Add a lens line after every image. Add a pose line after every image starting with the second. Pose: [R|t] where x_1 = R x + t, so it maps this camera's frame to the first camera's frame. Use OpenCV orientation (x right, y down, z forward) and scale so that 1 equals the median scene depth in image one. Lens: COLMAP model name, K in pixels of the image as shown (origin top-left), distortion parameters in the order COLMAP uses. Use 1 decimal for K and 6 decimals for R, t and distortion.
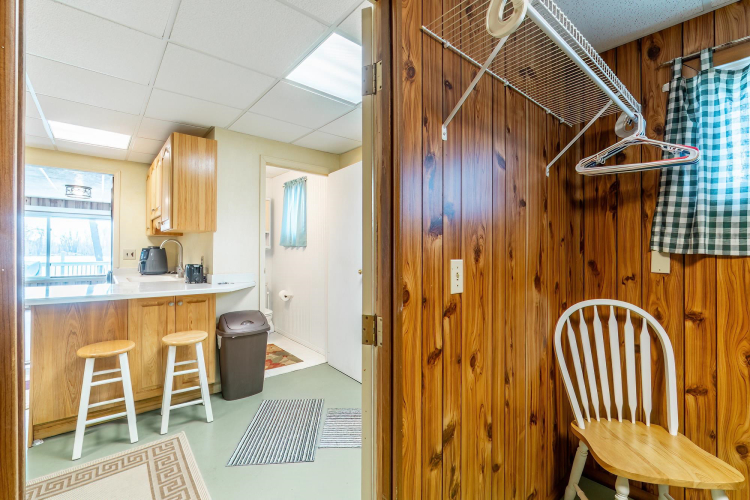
lens RADIAL K [[338.1, 0, 374.3], [0, 338.1, 248.6], [0, 0, 1]] dist [-0.004141, 0.001296]
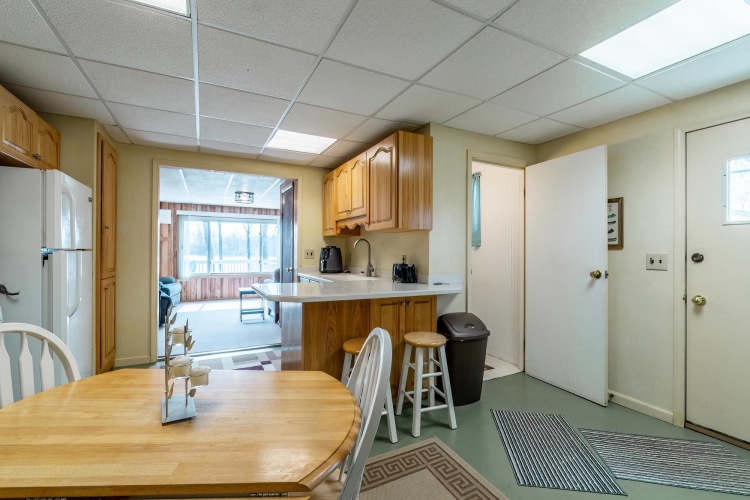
lens RADIAL K [[338.1, 0, 373.5], [0, 338.1, 250.9], [0, 0, 1]] dist [-0.004141, 0.001296]
pose [[0.974624, 0.002850, -0.223828, -0.411556], [-0.001812, 0.999987, 0.004840, 0.003248], [0.223839, -0.004311, 0.974617, 0.013473]]
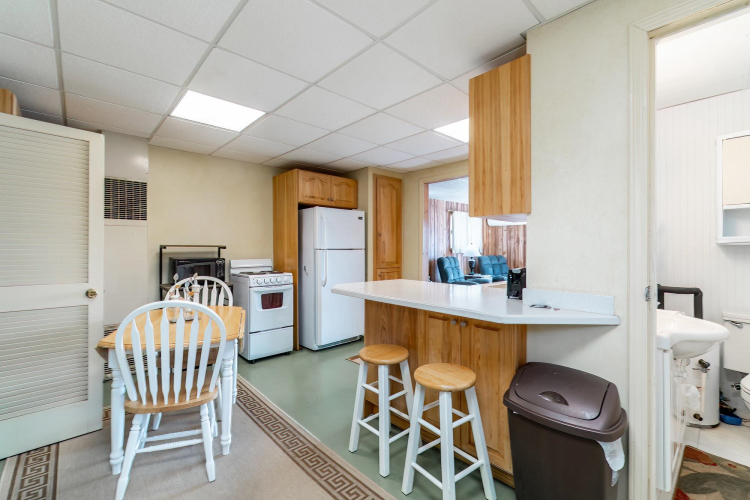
lens RADIAL K [[338.1, 0, 369.1], [0, 338.1, 249.6], [0, 0, 1]] dist [-0.004141, 0.001296]
pose [[0.031087, 0.000705, -0.999516, 0.096240], [0.006673, 0.999977, 0.000913, 0.007471], [0.999494, -0.006699, 0.031081, 0.704322]]
